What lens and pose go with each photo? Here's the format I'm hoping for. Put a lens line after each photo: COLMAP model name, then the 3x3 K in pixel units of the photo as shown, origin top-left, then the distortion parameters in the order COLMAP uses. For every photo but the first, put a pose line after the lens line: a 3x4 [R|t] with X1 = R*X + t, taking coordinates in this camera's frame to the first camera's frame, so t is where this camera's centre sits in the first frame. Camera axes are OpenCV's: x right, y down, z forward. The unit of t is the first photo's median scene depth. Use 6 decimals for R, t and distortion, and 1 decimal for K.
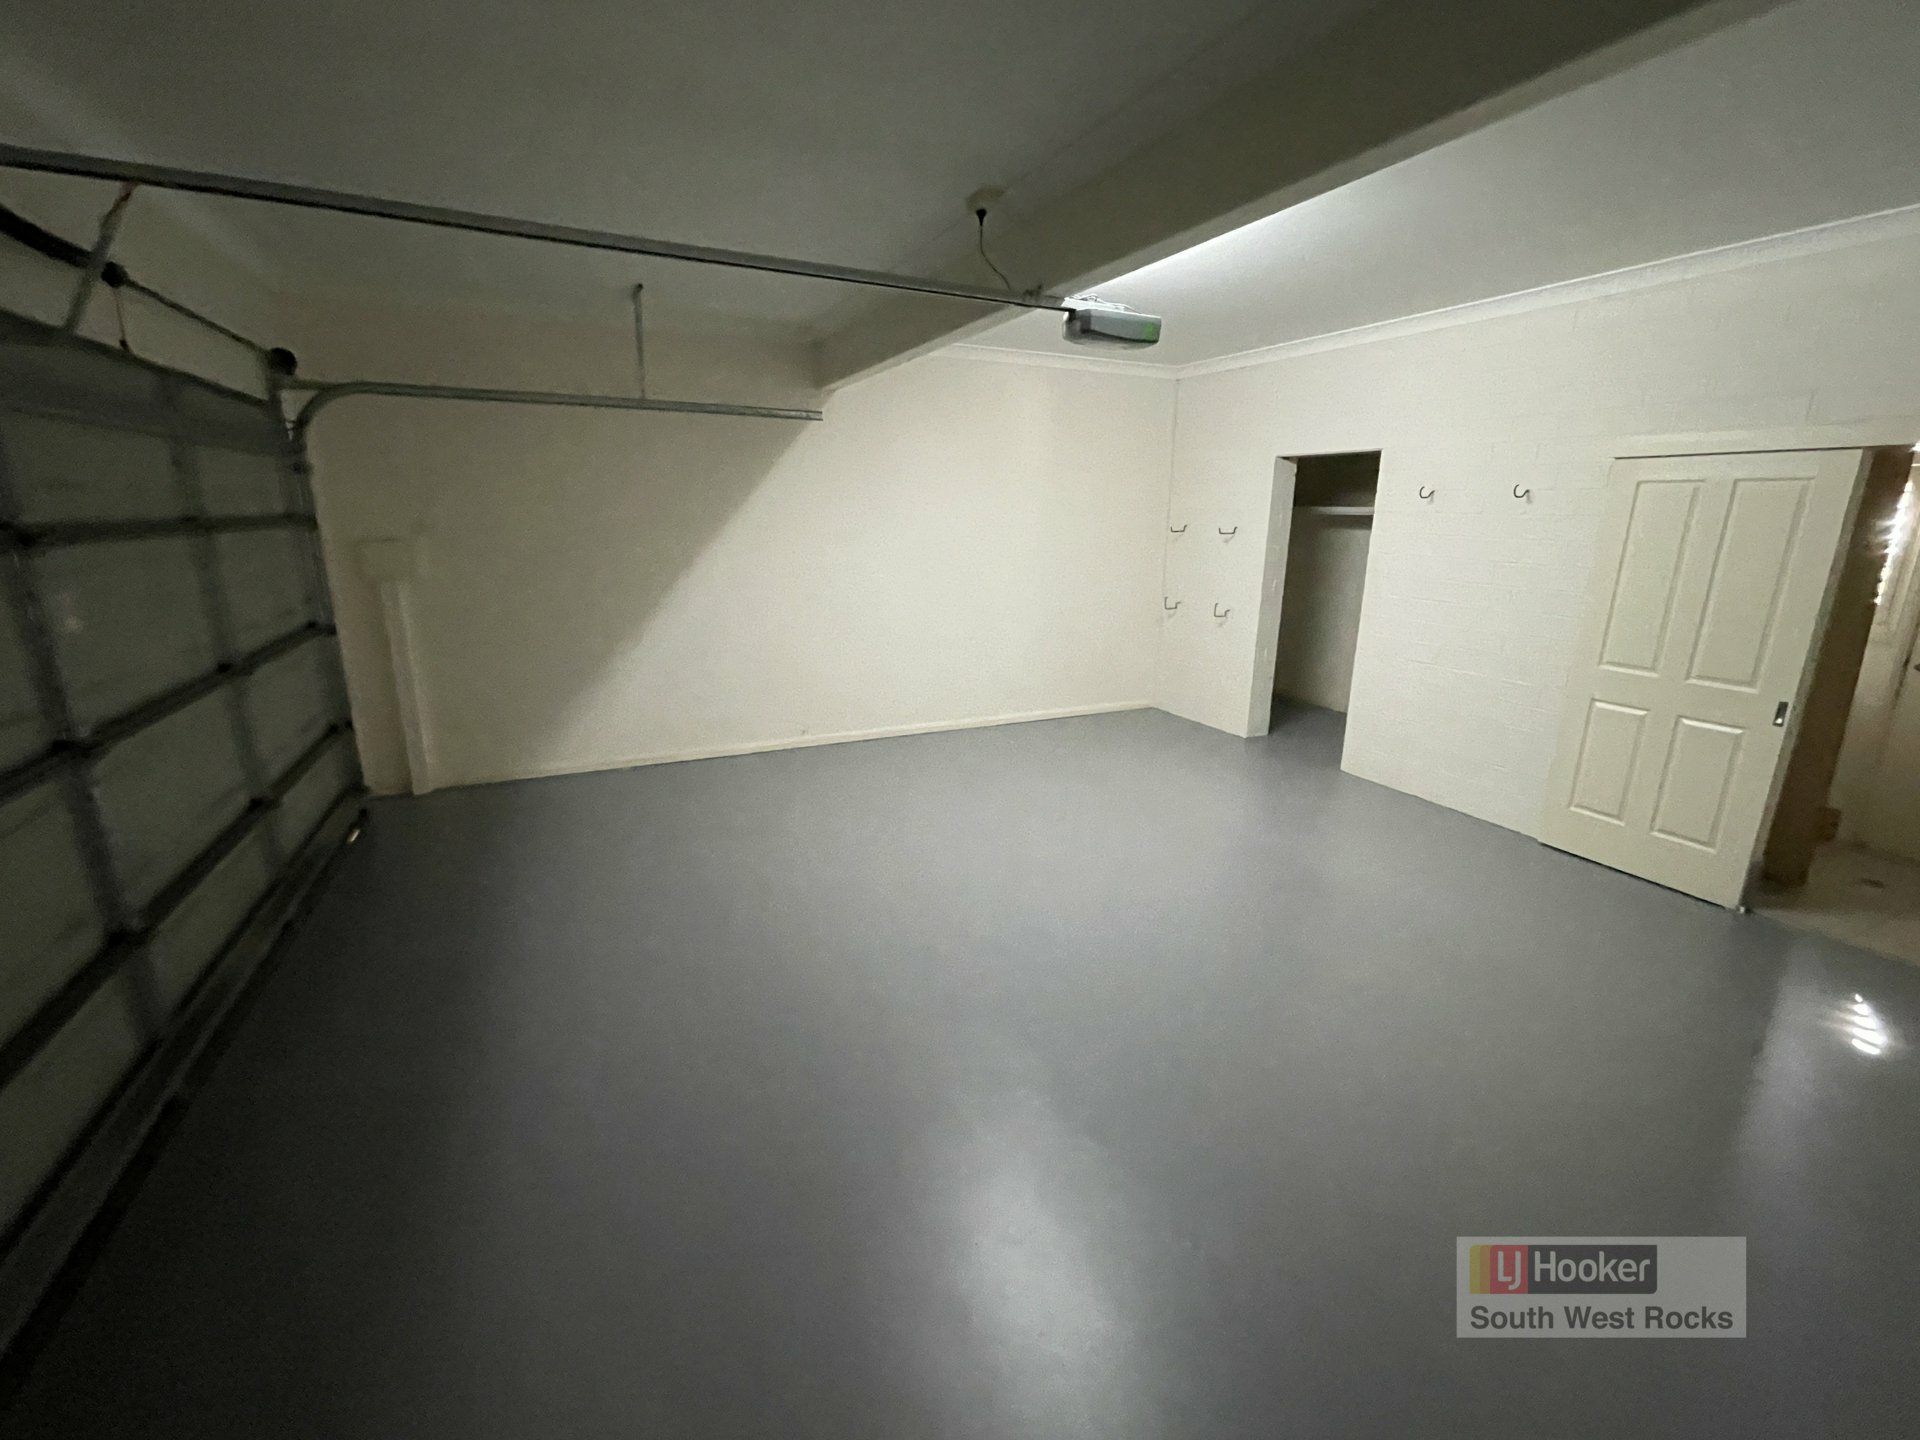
lens RADIAL K [[809.8, 0, 967.3], [0, 809.8, 715.6], [0, 0, 1]] dist [-0.002956, -0.000063]
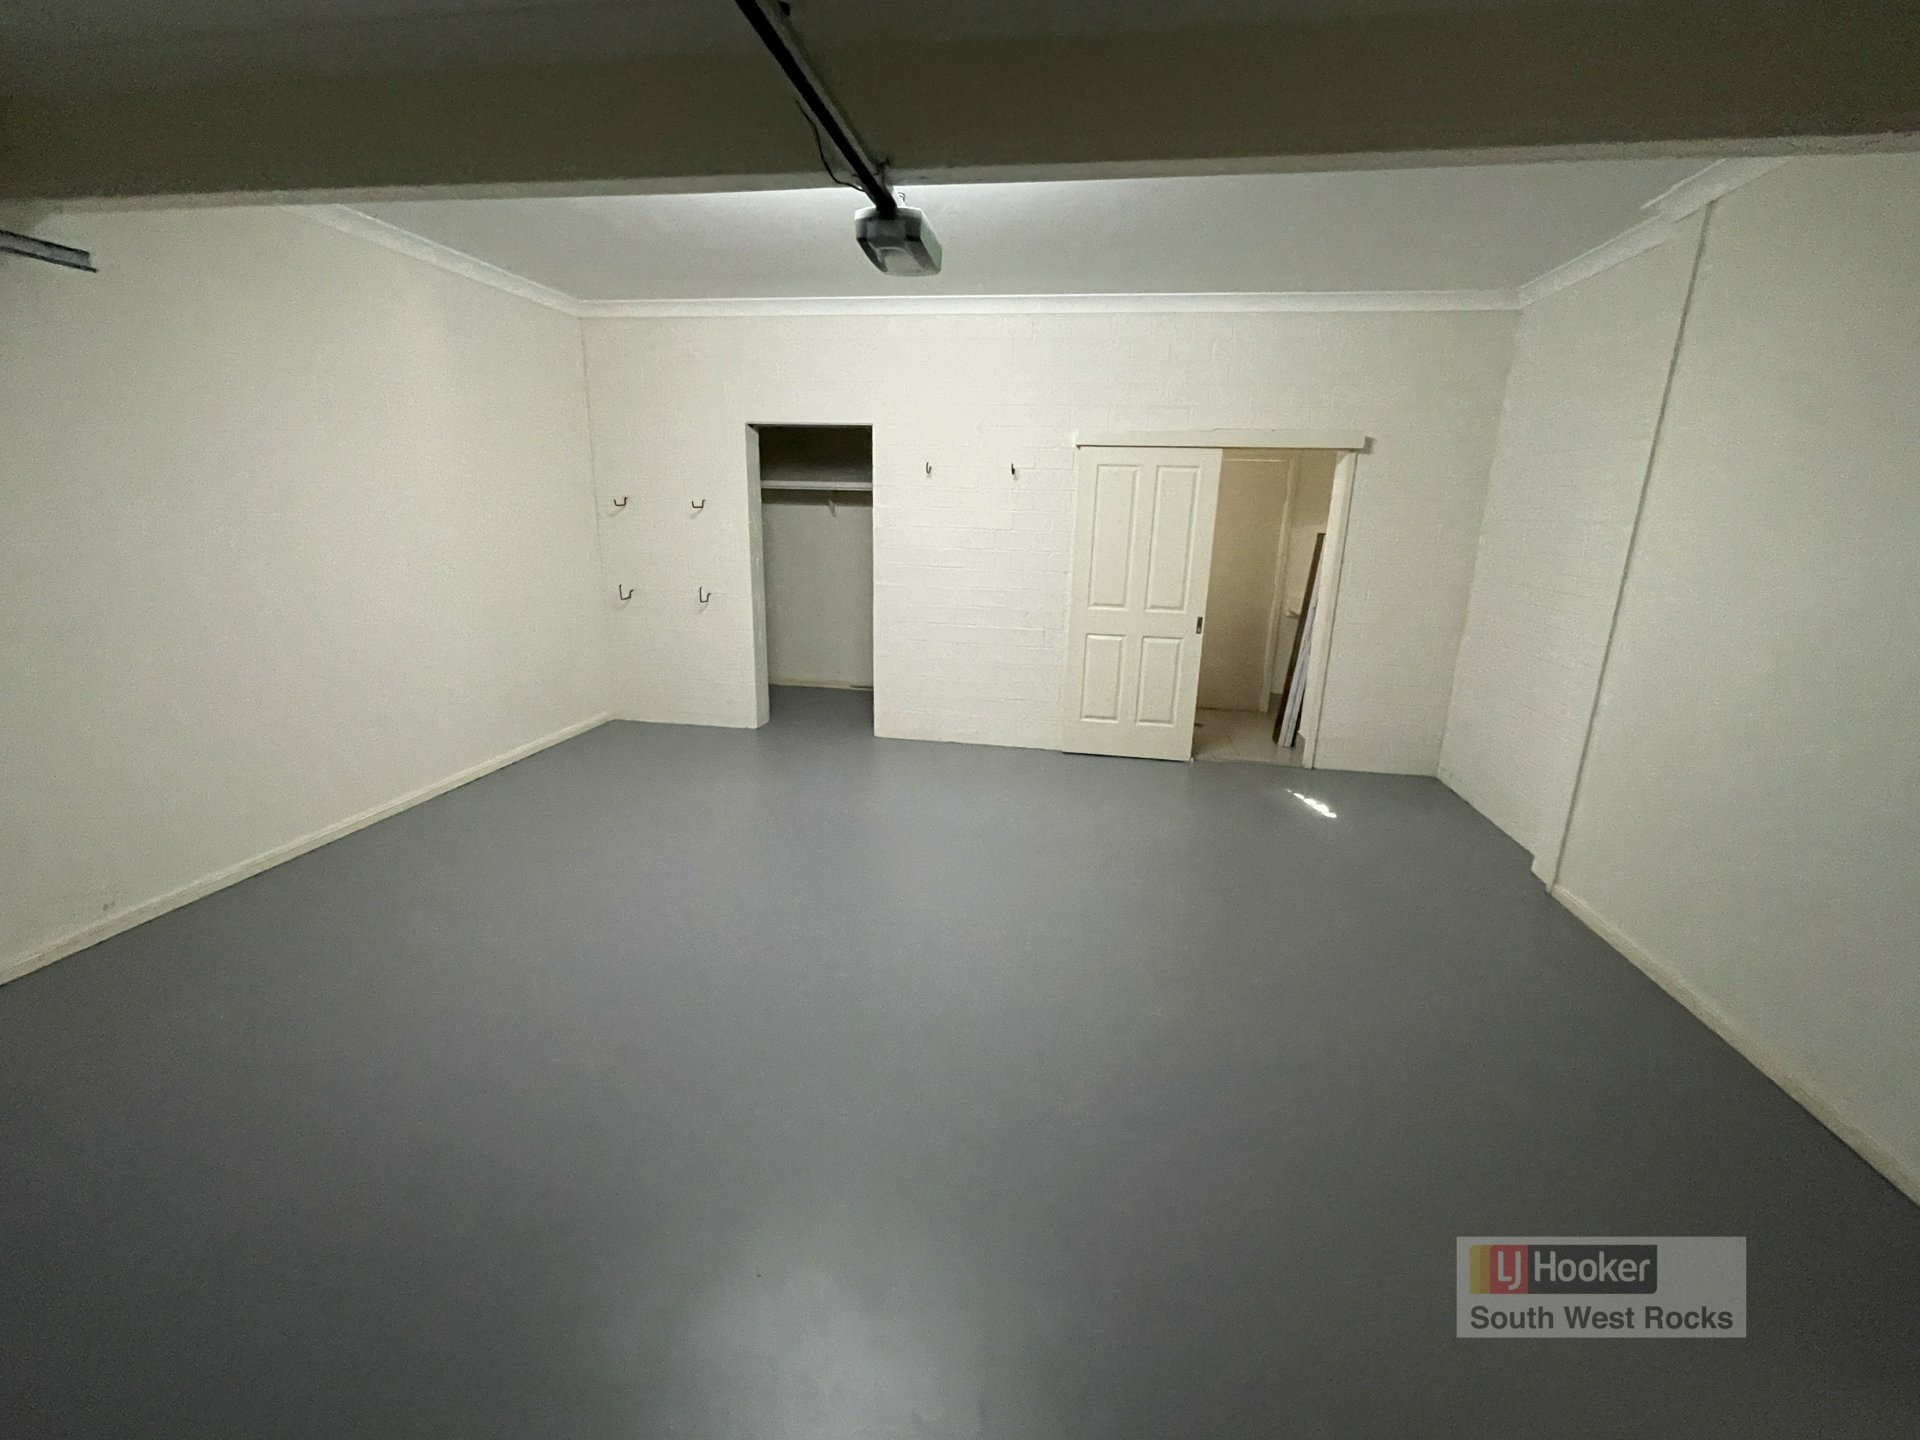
lens RADIAL K [[809.8, 0, 967.3], [0, 809.8, 715.6], [0, 0, 1]] dist [-0.002956, -0.000063]
pose [[0.567212, -0.206121, 0.797361, -0.311531], [0.185364, 0.975284, 0.120254, -0.065861], [-0.802440, 0.079593, 0.591400, 0.311183]]
